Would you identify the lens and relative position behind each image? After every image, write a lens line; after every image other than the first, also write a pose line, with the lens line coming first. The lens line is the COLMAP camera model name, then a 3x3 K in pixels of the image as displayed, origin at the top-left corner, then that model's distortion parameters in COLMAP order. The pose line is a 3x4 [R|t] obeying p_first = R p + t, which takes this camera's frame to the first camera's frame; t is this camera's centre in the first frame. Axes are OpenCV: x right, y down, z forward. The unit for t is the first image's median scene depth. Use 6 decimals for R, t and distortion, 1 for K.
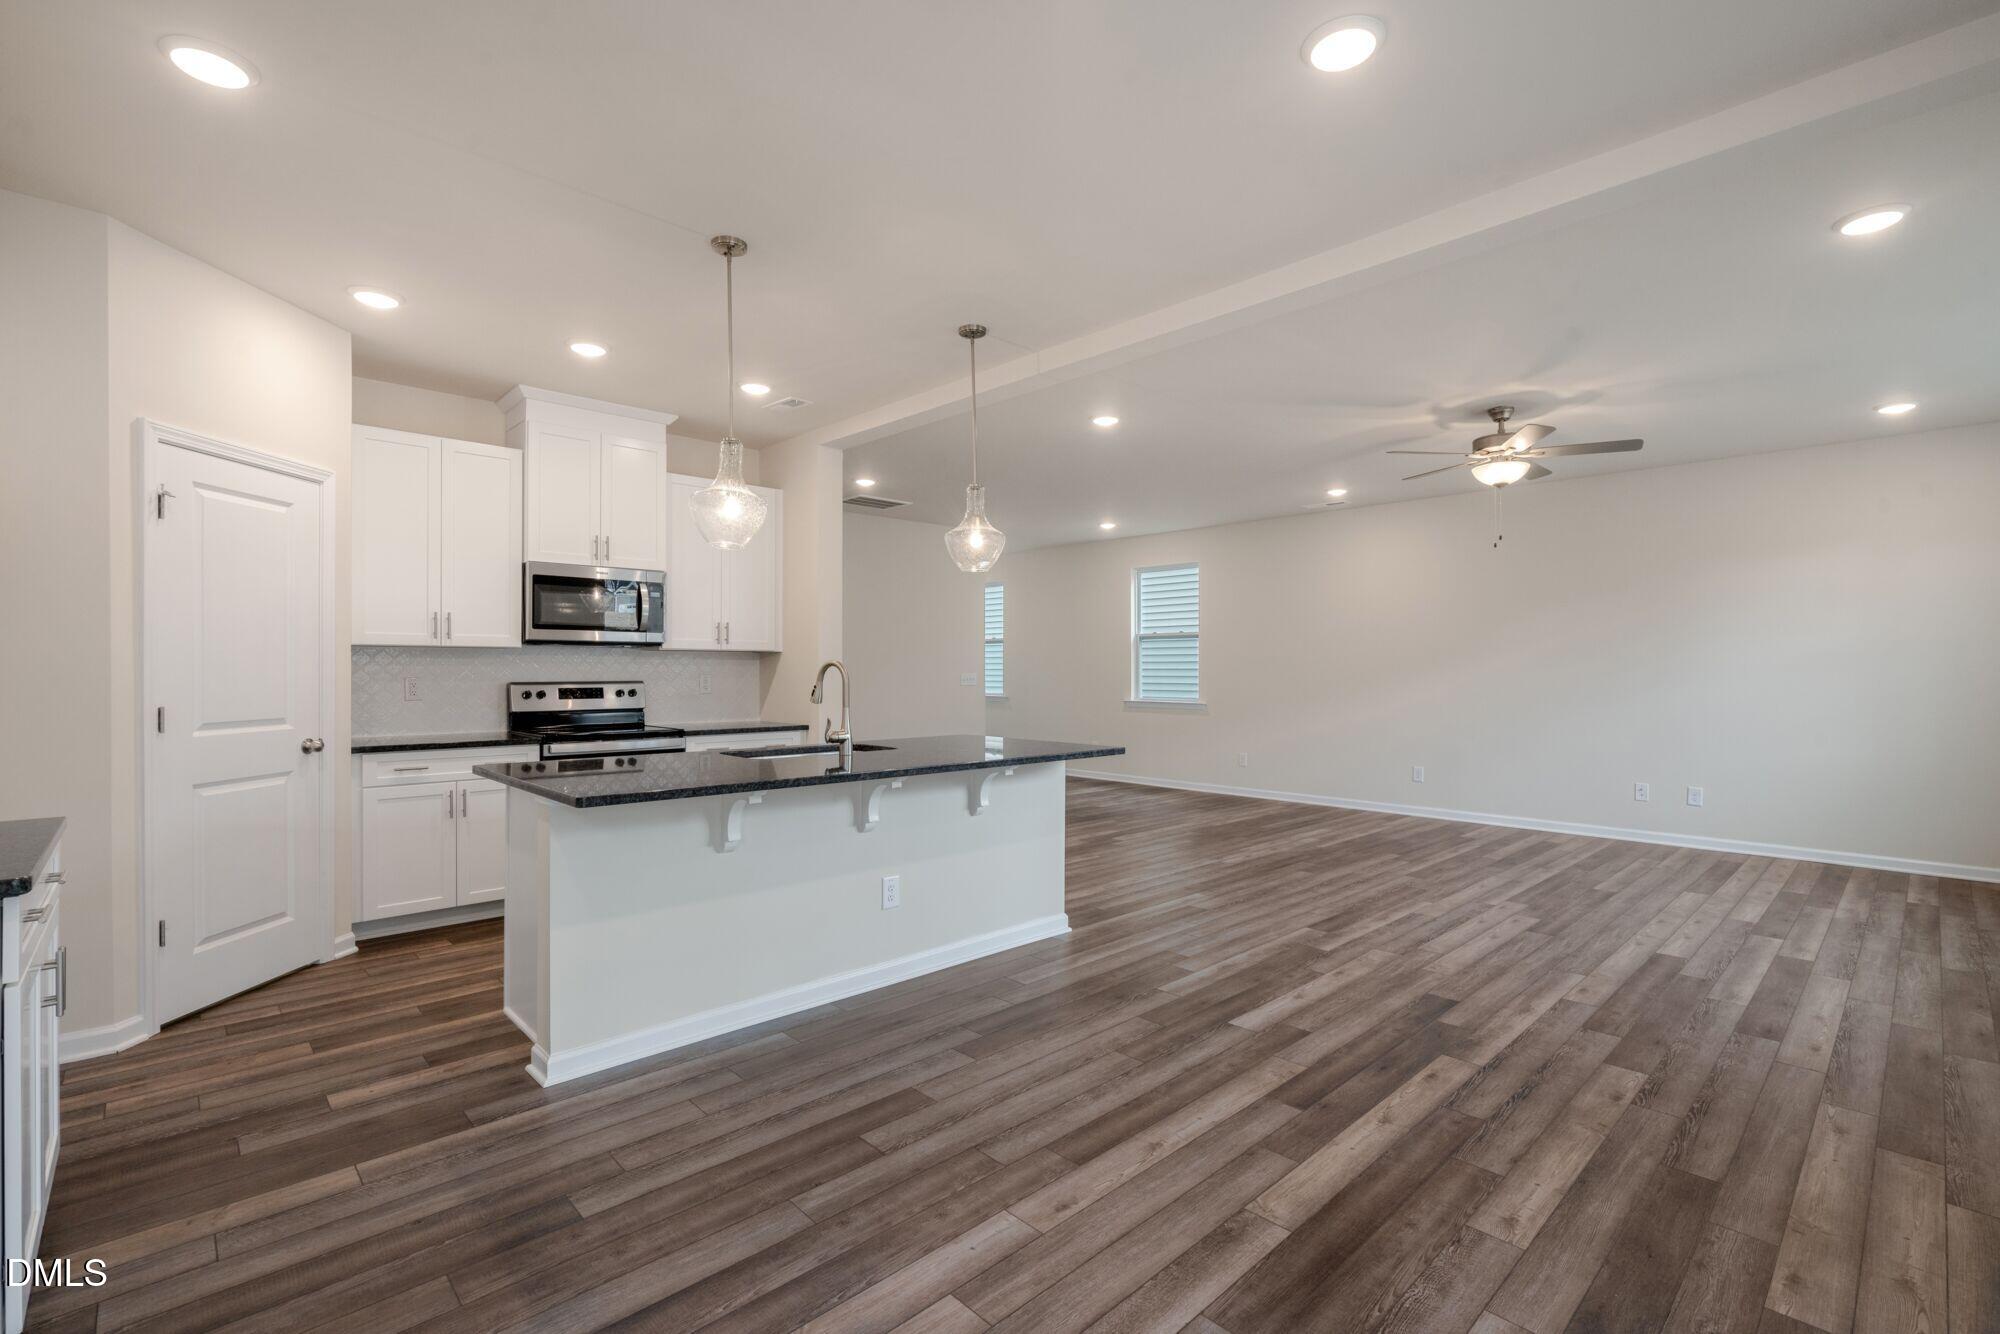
lens RADIAL K [[914.1, 0, 1004.3], [0, 914.1, 668.3], [0, 0, 1]] dist [-0.004479, -0.000380]
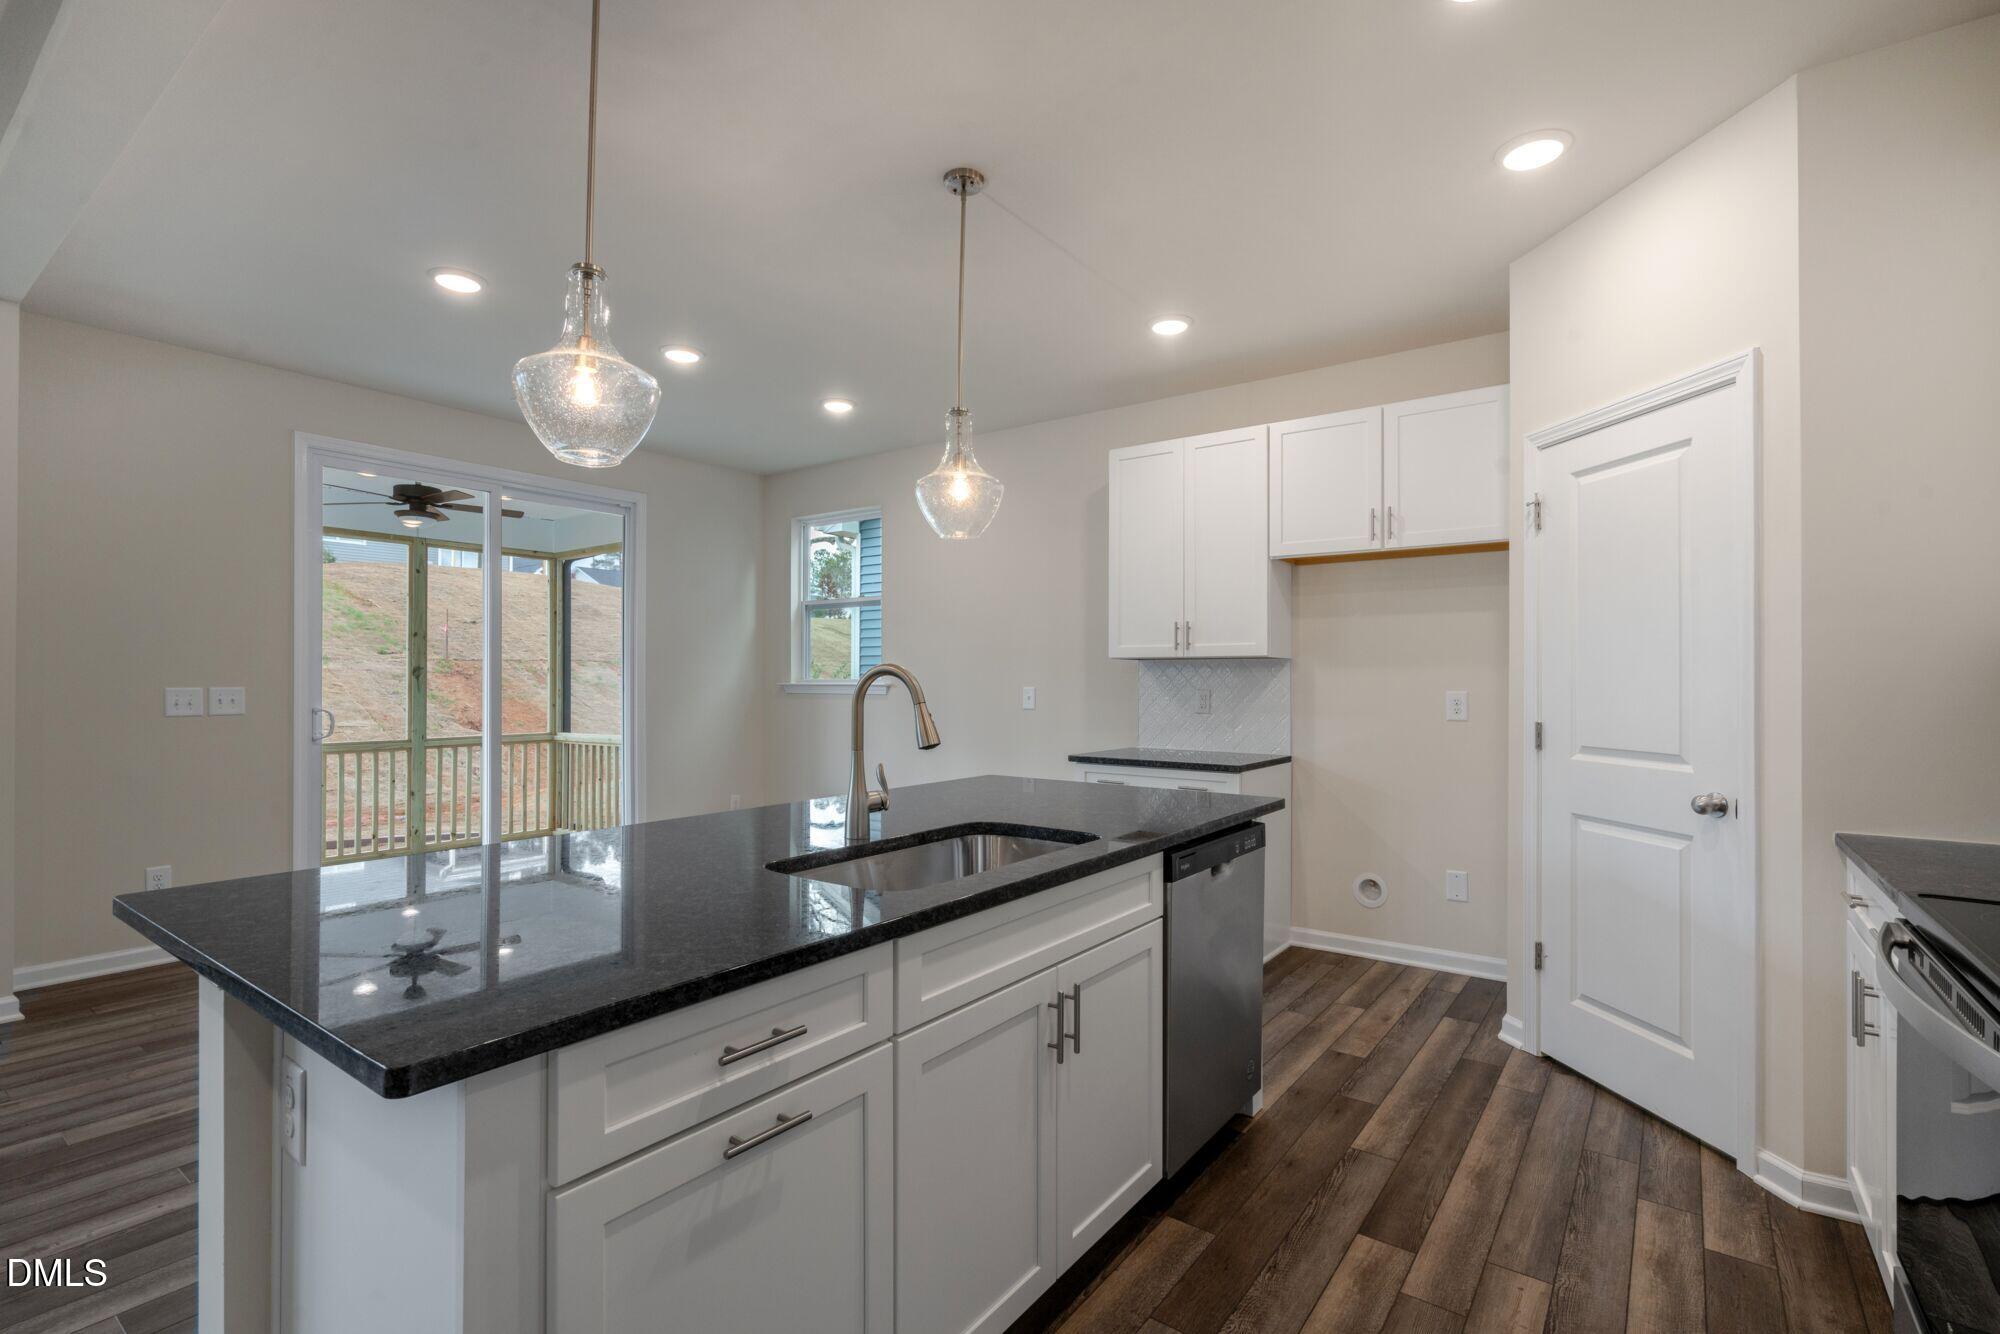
lens RADIAL K [[914.1, 0, 989.4], [0, 914.1, 677.2], [0, 0, 1]] dist [-0.004479, -0.000380]
pose [[-0.987663, -0.005902, -0.156481, -0.189698], [-0.006076, 0.999981, 0.000638, -0.001095], [0.156475, 0.001581, -0.987681, 1.791766]]
